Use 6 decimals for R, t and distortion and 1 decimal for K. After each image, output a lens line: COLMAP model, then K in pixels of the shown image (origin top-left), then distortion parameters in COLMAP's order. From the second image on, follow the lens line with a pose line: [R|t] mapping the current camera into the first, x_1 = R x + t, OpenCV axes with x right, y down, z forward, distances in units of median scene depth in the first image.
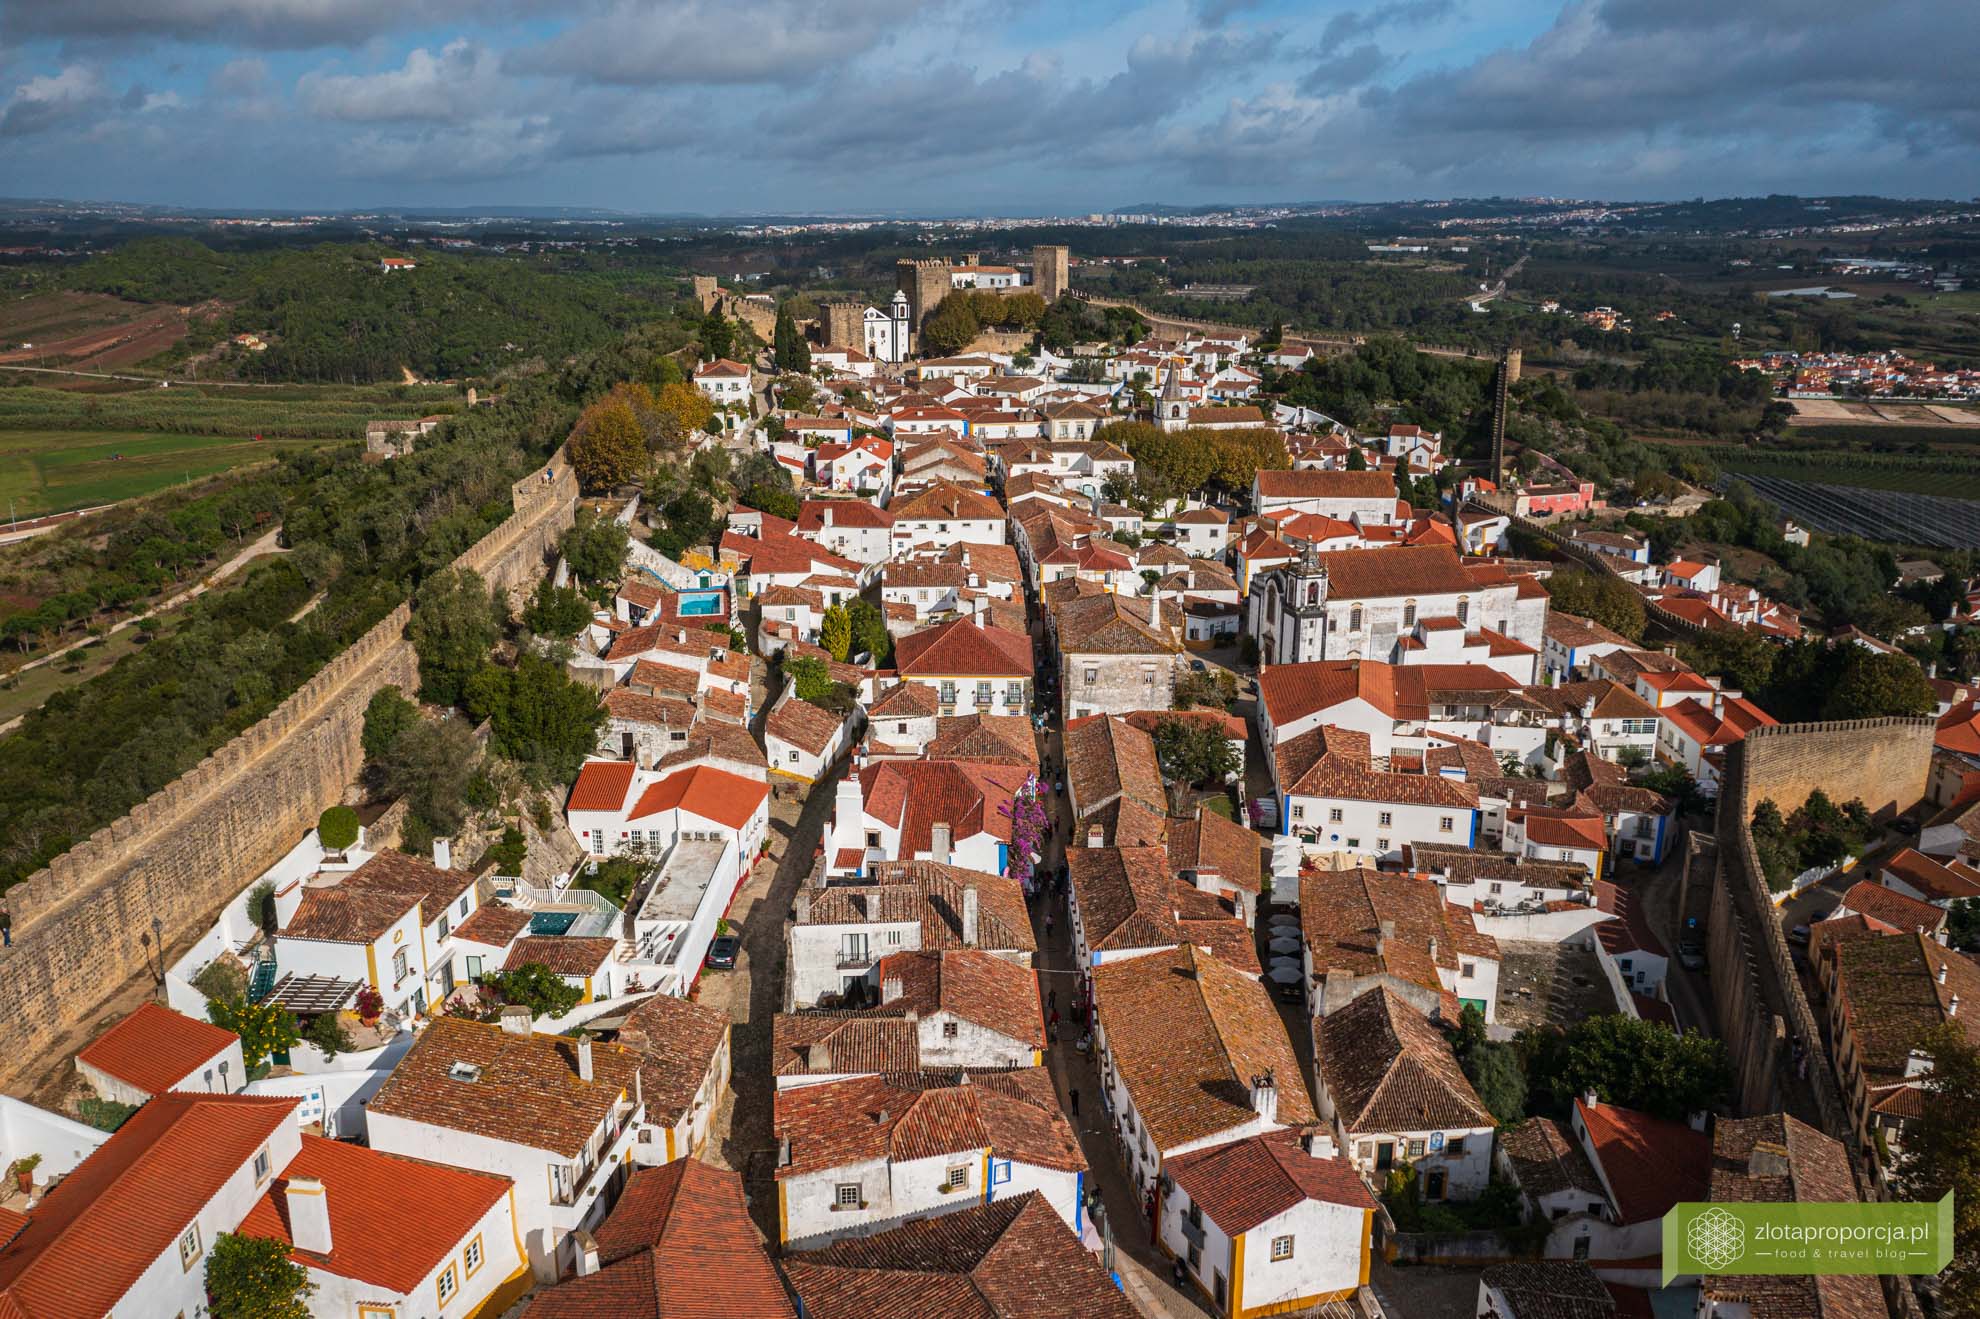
lens RADIAL K [[1562.5, 0, 980.0], [0, 1562.5, 665.1], [0, 0, 1]] dist [-0.005439, -0.008545]
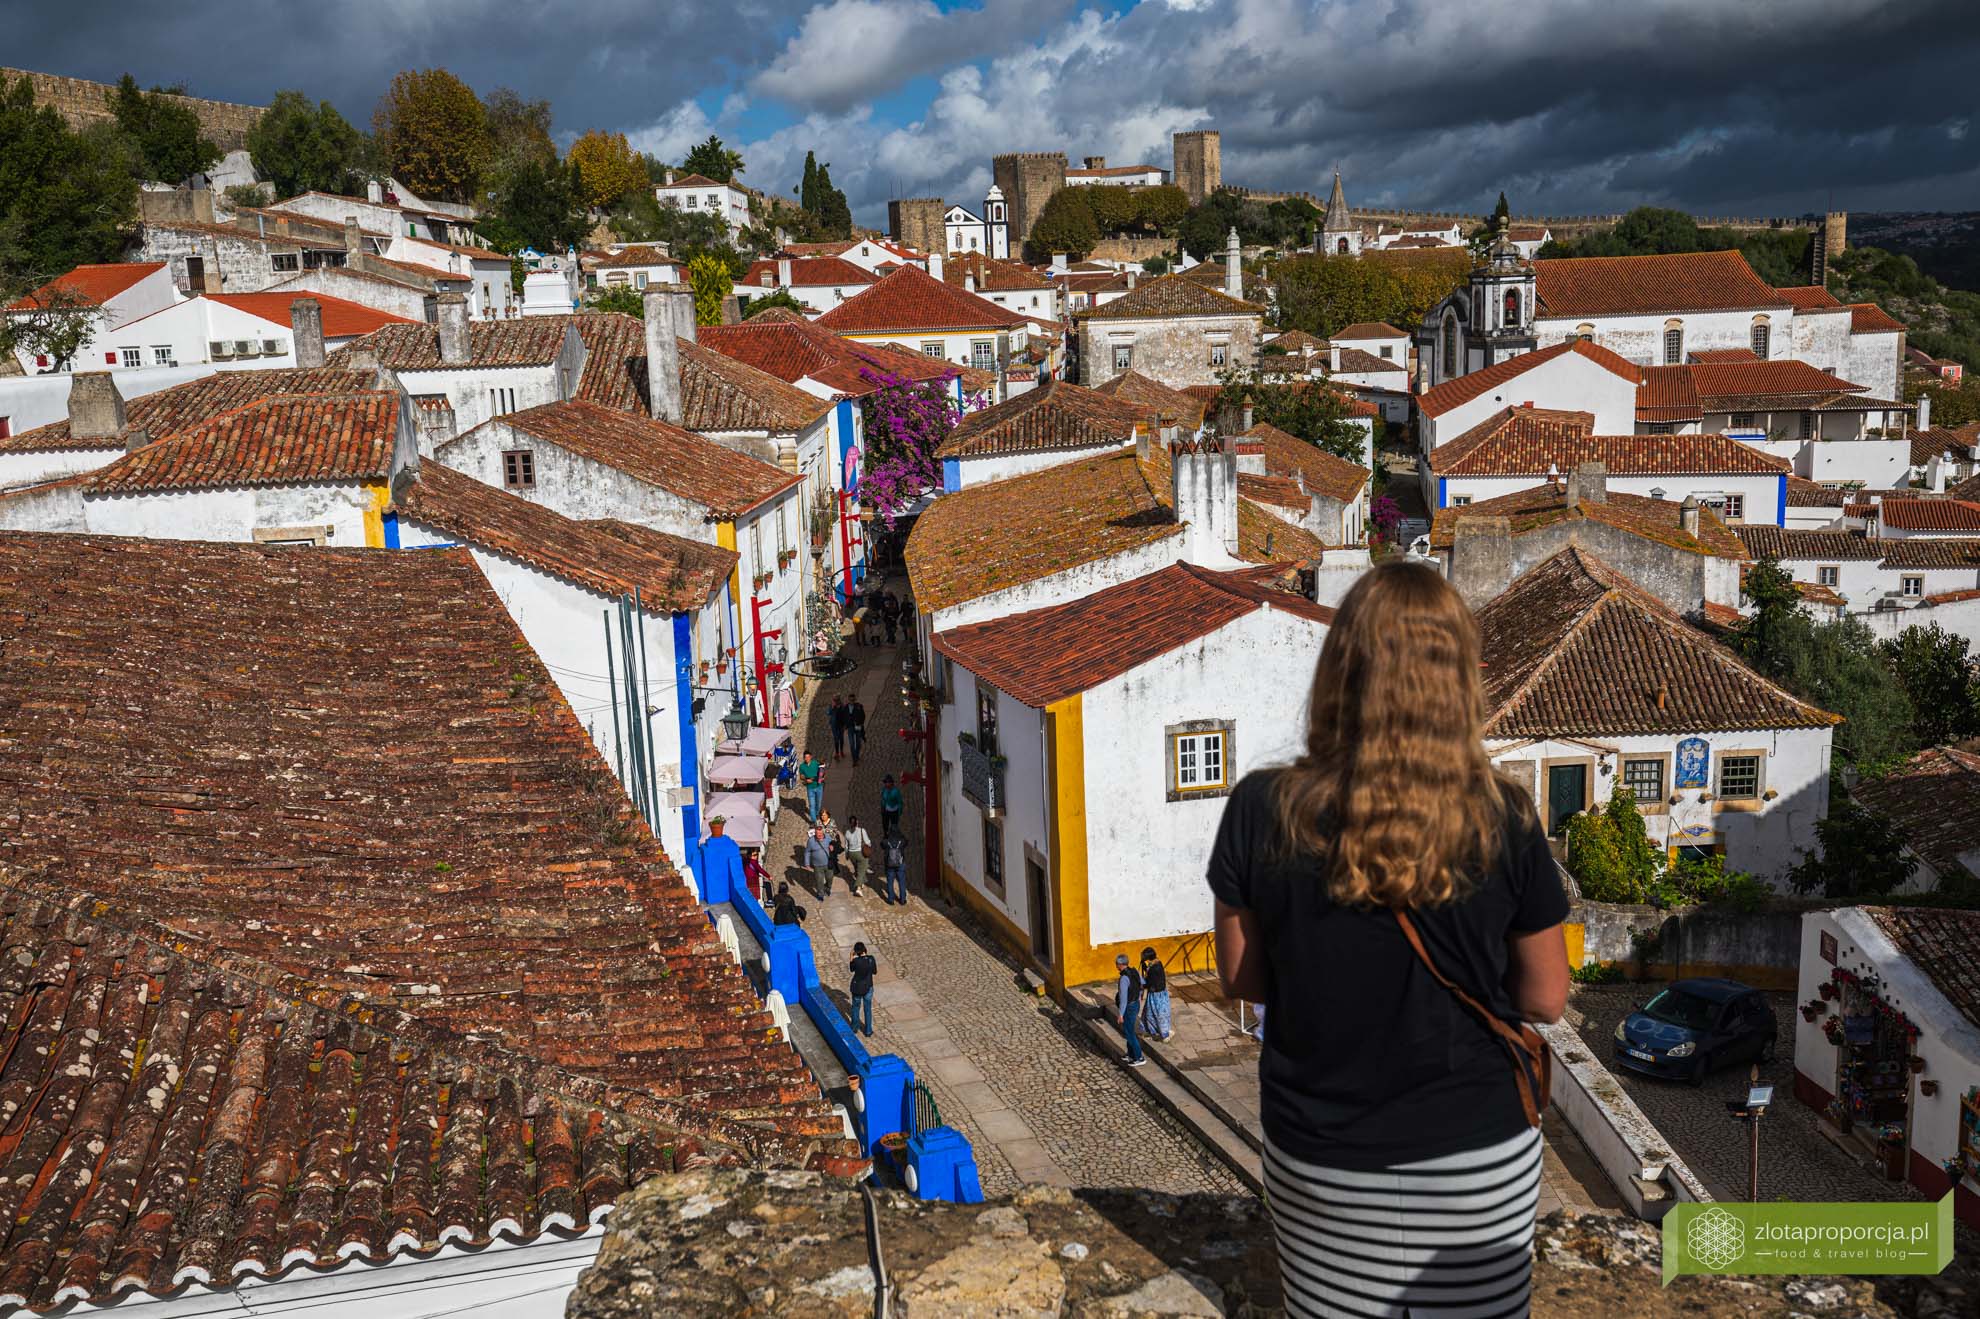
lens RADIAL K [[1897.7, 0, 990.0], [0, 1897.7, 659.5], [0, 0, 1]] dist [0.002848, -0.004322]
pose [[0.994994, -0.018823, -0.098147, 0.086530], [0.010712, 0.996532, -0.082521, 0.176615], [0.099360, 0.081056, 0.991745, 0.263715]]
